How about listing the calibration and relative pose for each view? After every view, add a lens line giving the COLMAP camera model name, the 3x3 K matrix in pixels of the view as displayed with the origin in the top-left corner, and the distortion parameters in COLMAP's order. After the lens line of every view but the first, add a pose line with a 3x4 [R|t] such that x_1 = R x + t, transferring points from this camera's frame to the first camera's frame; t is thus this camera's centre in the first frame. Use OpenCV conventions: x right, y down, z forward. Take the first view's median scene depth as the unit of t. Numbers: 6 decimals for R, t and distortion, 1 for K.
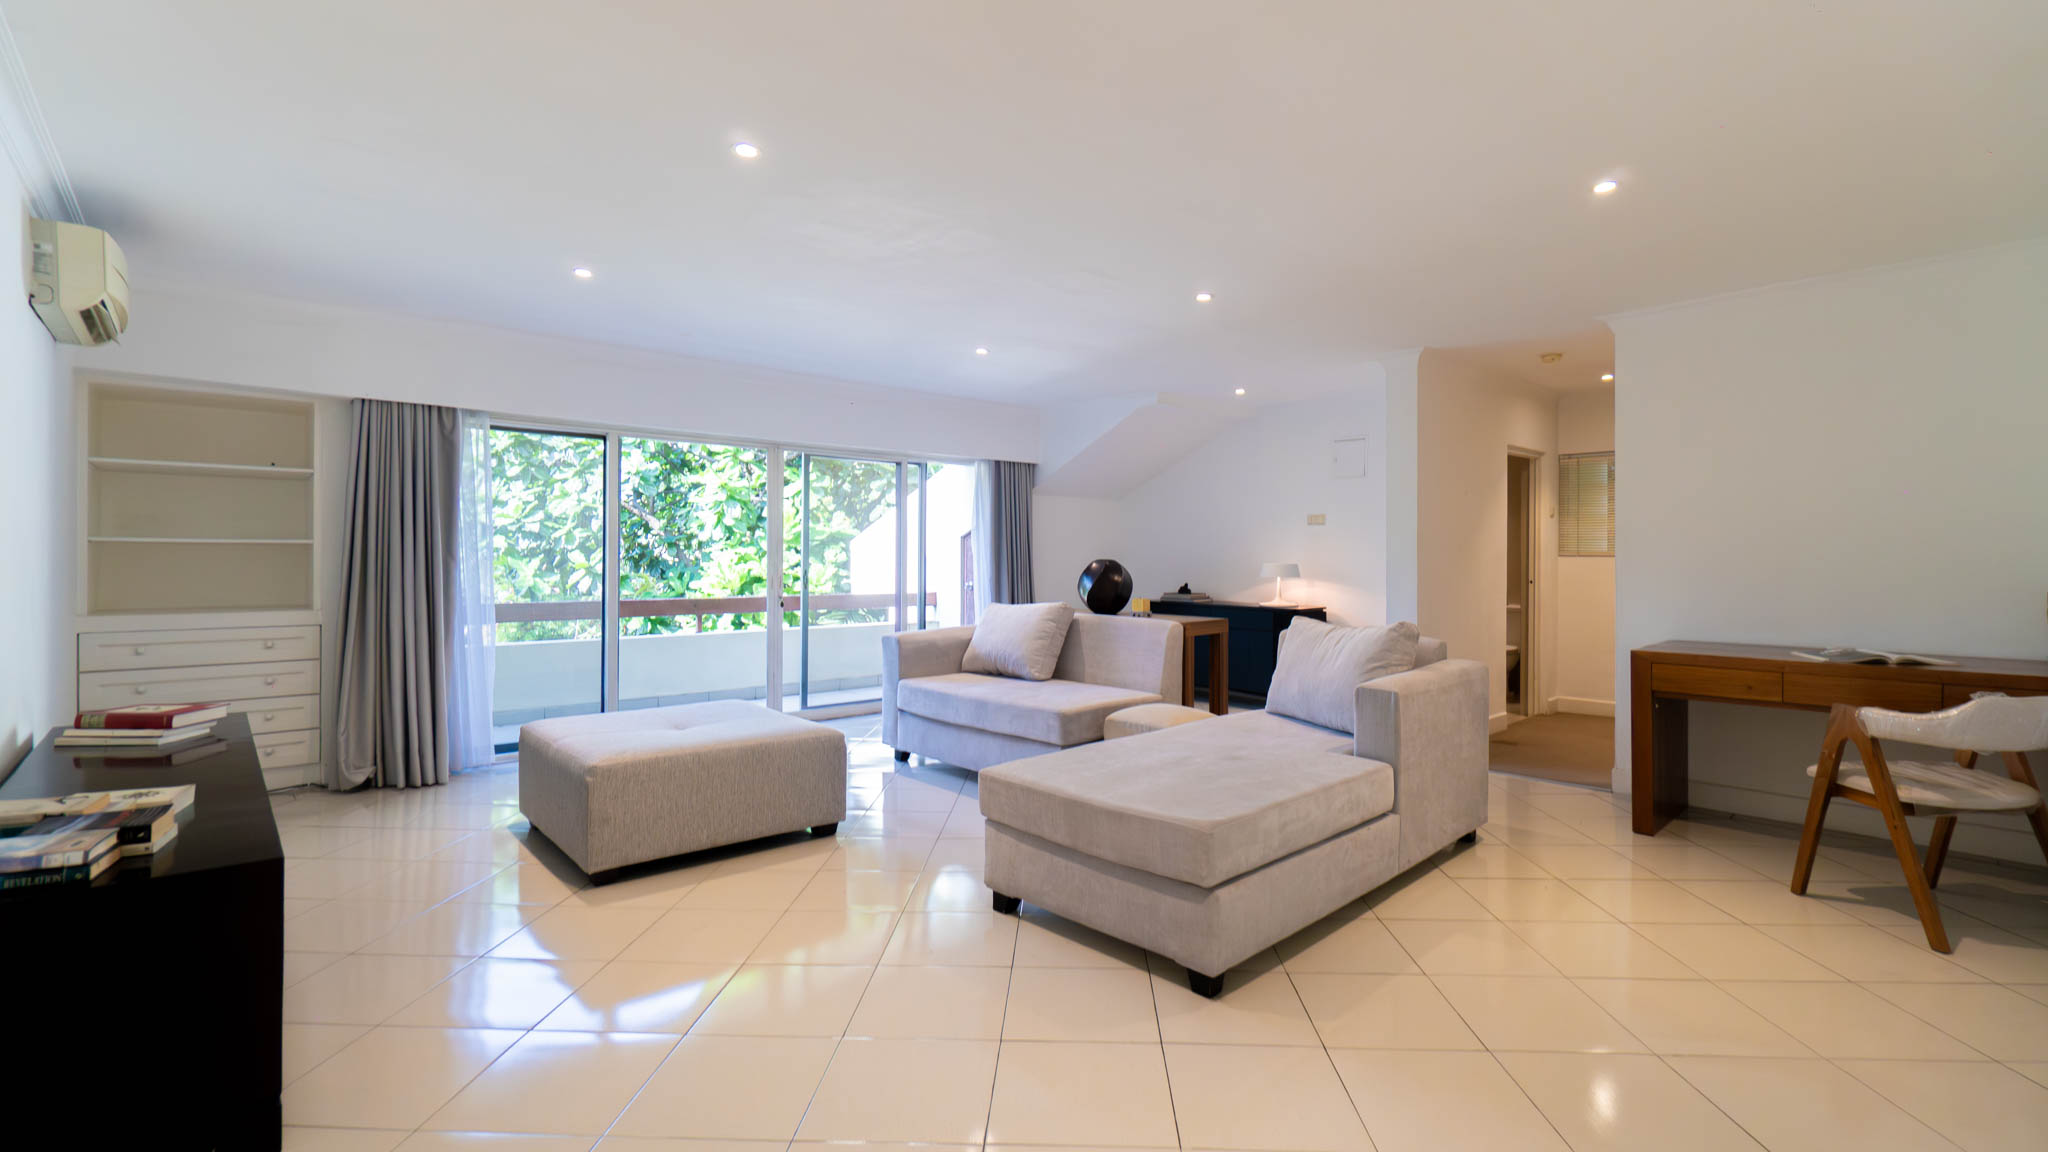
lens RADIAL K [[898.7, 0, 1042.3], [0, 898.7, 562.0], [0, 0, 1]] dist [-0.002768, -0.000223]
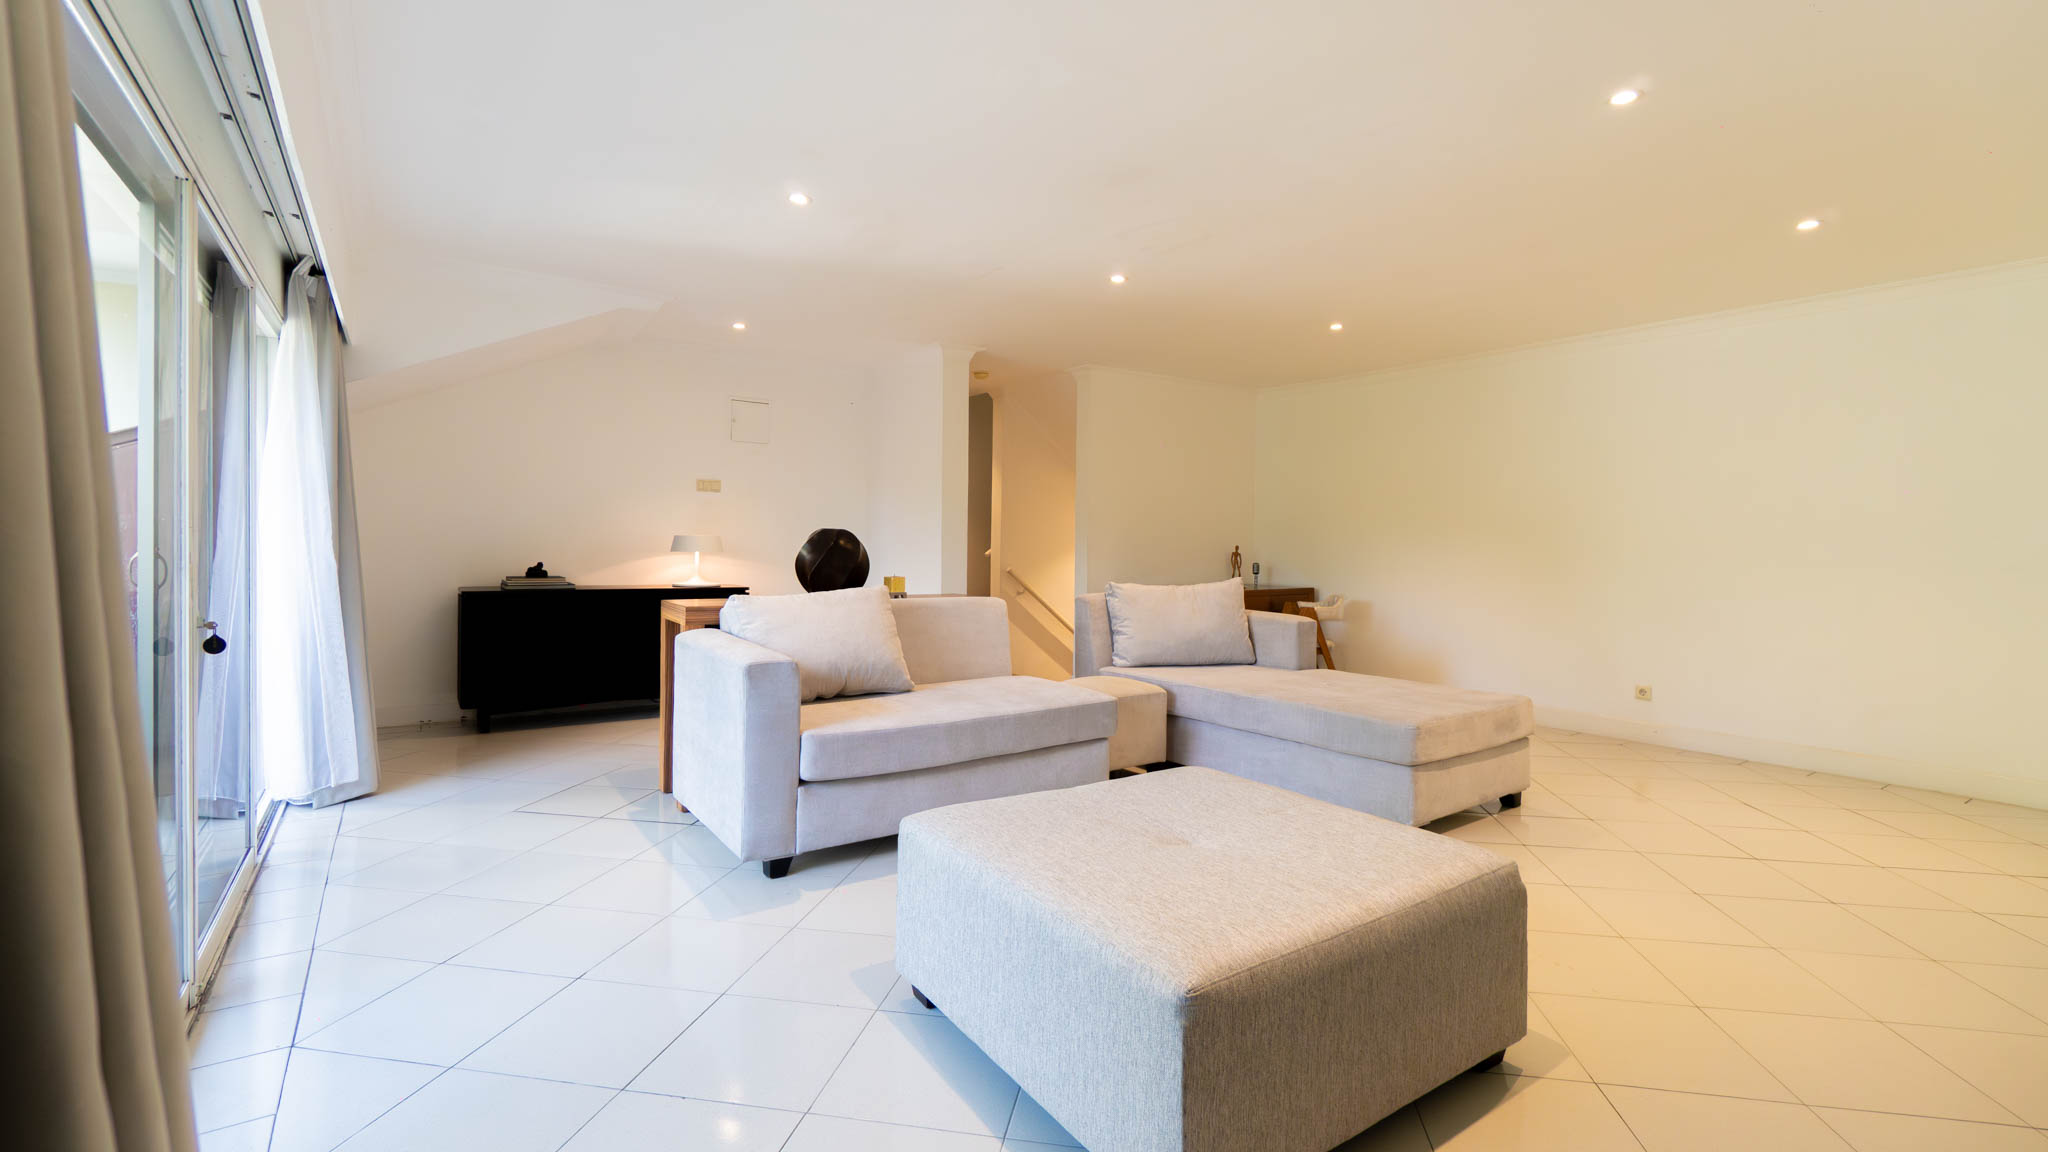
lens RADIAL K [[898.7, 0, 1042.3], [0, 898.7, 562.0], [0, 0, 1]] dist [-0.002768, -0.000223]
pose [[0.134747, -0.020204, 0.990674, -0.516705], [-0.006731, 0.999750, 0.021305, 0.006495], [-0.990857, -0.009539, 0.134577, 0.560941]]
